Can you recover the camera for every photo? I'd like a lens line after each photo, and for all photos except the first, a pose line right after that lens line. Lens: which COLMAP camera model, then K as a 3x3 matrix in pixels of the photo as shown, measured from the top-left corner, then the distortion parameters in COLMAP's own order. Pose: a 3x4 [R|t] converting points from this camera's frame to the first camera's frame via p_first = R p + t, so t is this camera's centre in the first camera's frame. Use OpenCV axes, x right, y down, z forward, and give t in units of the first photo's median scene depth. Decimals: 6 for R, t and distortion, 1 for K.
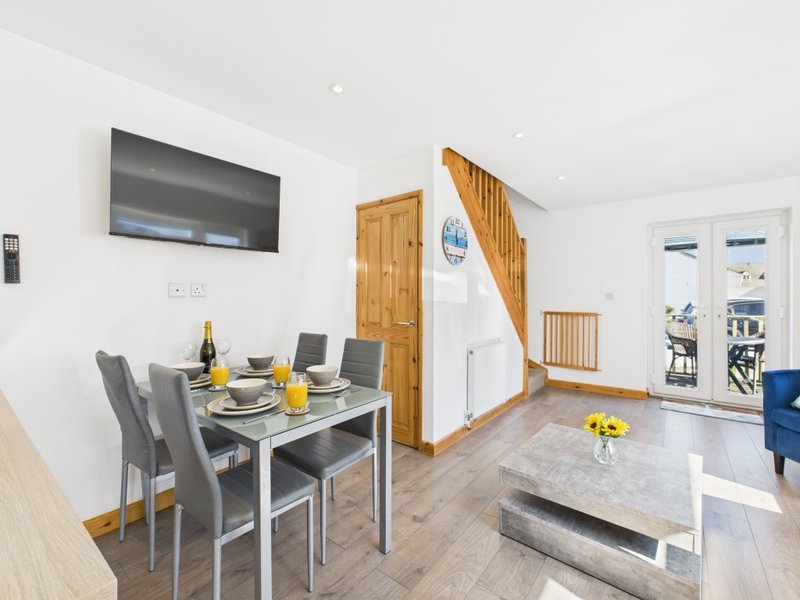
lens RADIAL K [[351.8, 0, 401.9], [0, 351.8, 295.8], [0, 0, 1]] dist [0.001669, 0.001267]
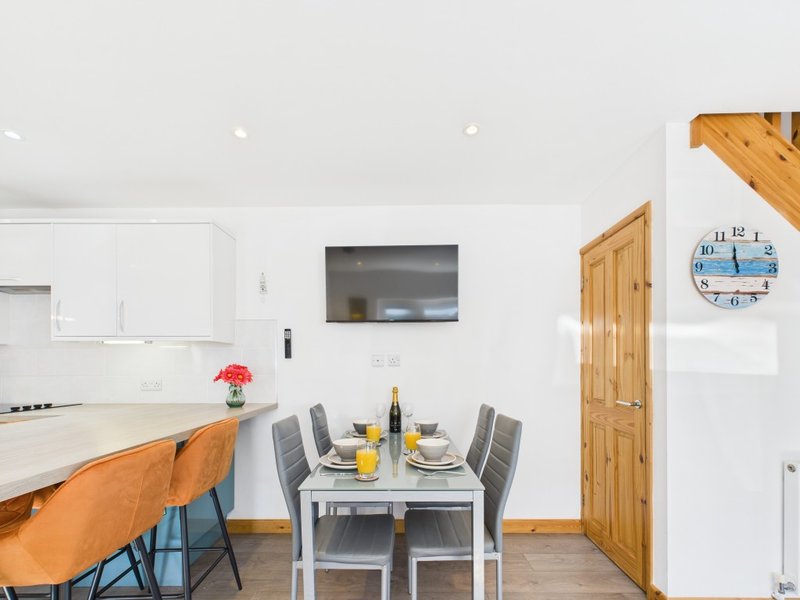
lens RADIAL K [[351.8, 0, 399.4], [0, 351.8, 365.5], [0, 0, 1]] dist [0.001669, 0.001267]
pose [[0.612192, -0.004755, -0.790695, 0.284035], [0.006701, 0.999977, -0.000825, 0.001625], [0.790681, -0.004793, 0.612210, 0.223961]]
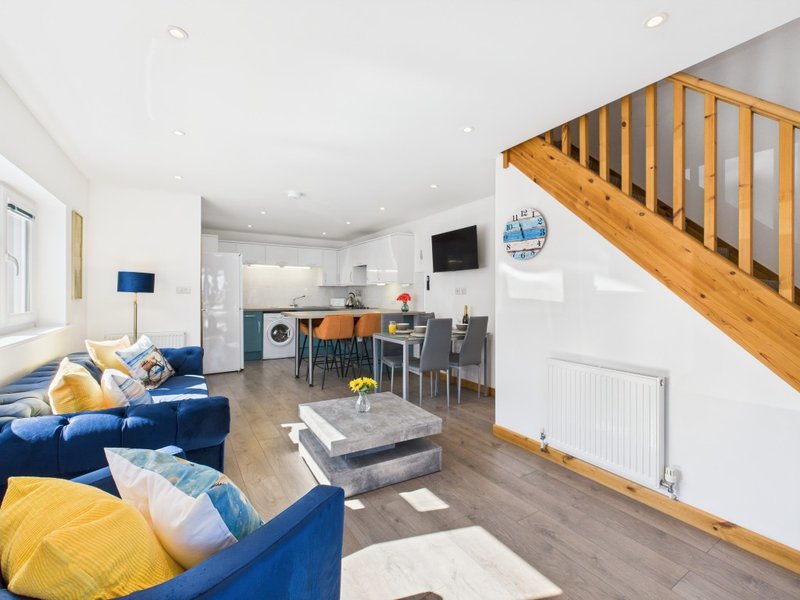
lens RADIAL K [[351.8, 0, 400.7], [0, 351.8, 297.2], [0, 0, 1]] dist [0.001669, 0.001267]
pose [[-0.337715, 0.007018, -0.941222, 1.200371], [0.002185, 0.999975, 0.006672, 0.004970], [0.941246, 0.000197, -0.337722, 1.050642]]
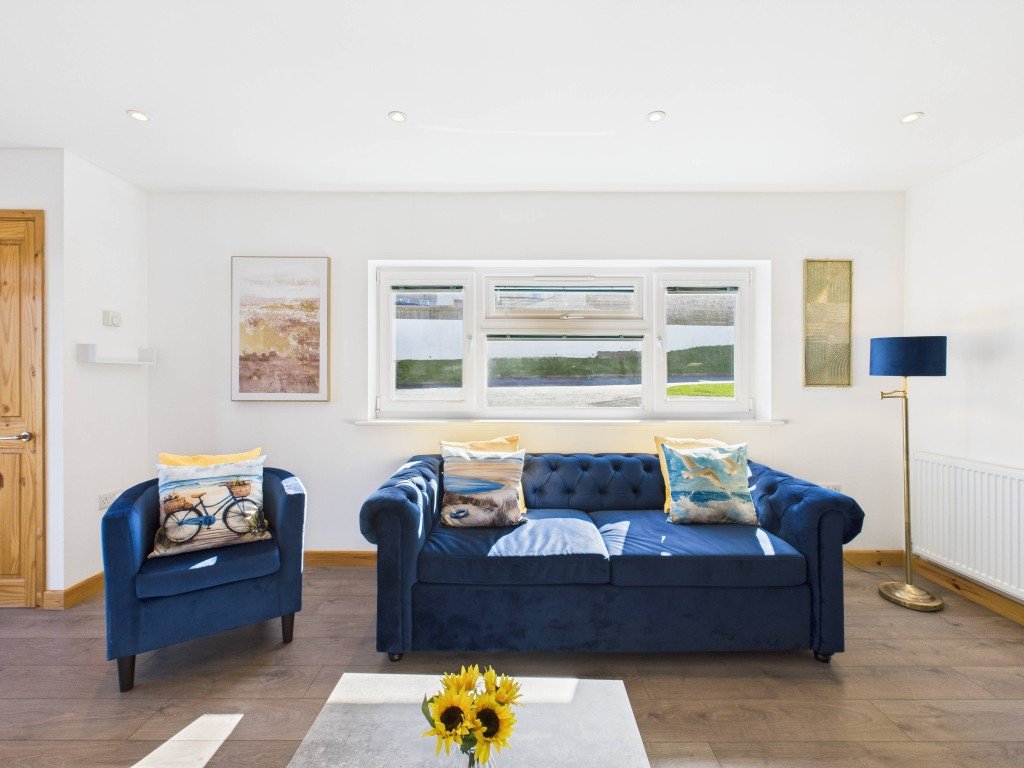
lens RADIAL K [[450.3, 0, 509.2], [0, 450.3, 385.0], [0, 0, 1]] dist [0.001669, 0.001267]
pose [[-0.621195, -0.009700, 0.783596, 0.100098], [-0.006460, 0.999953, 0.007258, 0.010171], [-0.783629, -0.000553, -0.621229, 0.821375]]
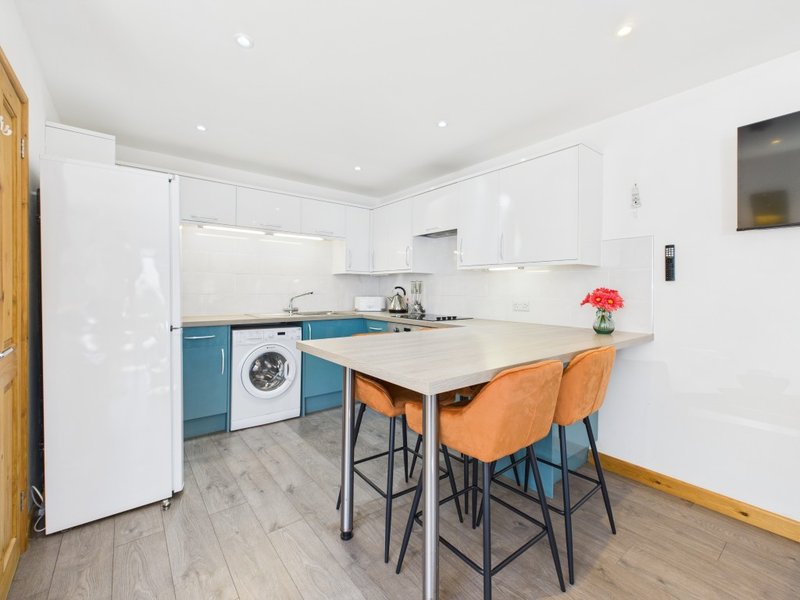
lens RADIAL K [[351.8, 0, 399.8], [0, 351.8, 291.4], [0, 0, 1]] dist [0.001669, 0.001267]
pose [[-0.235833, 0.003432, -0.971788, 0.251245], [-0.003716, 0.999983, 0.004433, 0.001410], [0.971787, 0.004657, -0.235816, 0.172720]]
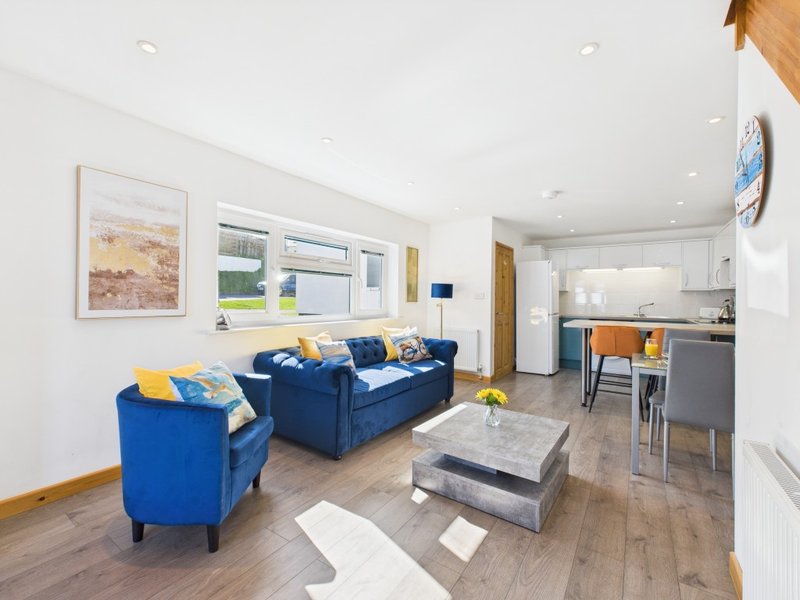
lens RADIAL K [[351.8, 0, 399.1], [0, 351.8, 300.0], [0, 0, 1]] dist [0.001669, 0.001267]
pose [[-0.996844, -0.010085, -0.078737, 0.666845], [-0.009847, 0.999946, -0.003420, 0.012871], [0.078768, -0.002634, -0.996890, 1.473877]]
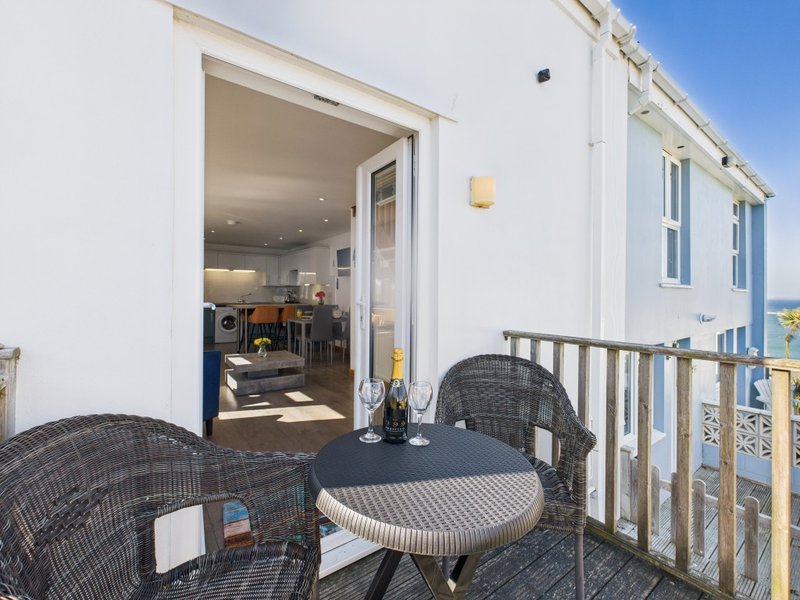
lens RADIAL K [[351.8, 0, 401.0], [0, 351.8, 294.5], [0, 0, 1]] dist [0.001669, 0.001267]
pose [[-0.261040, -0.001887, -0.965326, 1.758425], [0.000657, 0.999998, -0.002132, 0.026389], [0.965328, -0.001191, -0.261038, 1.679634]]
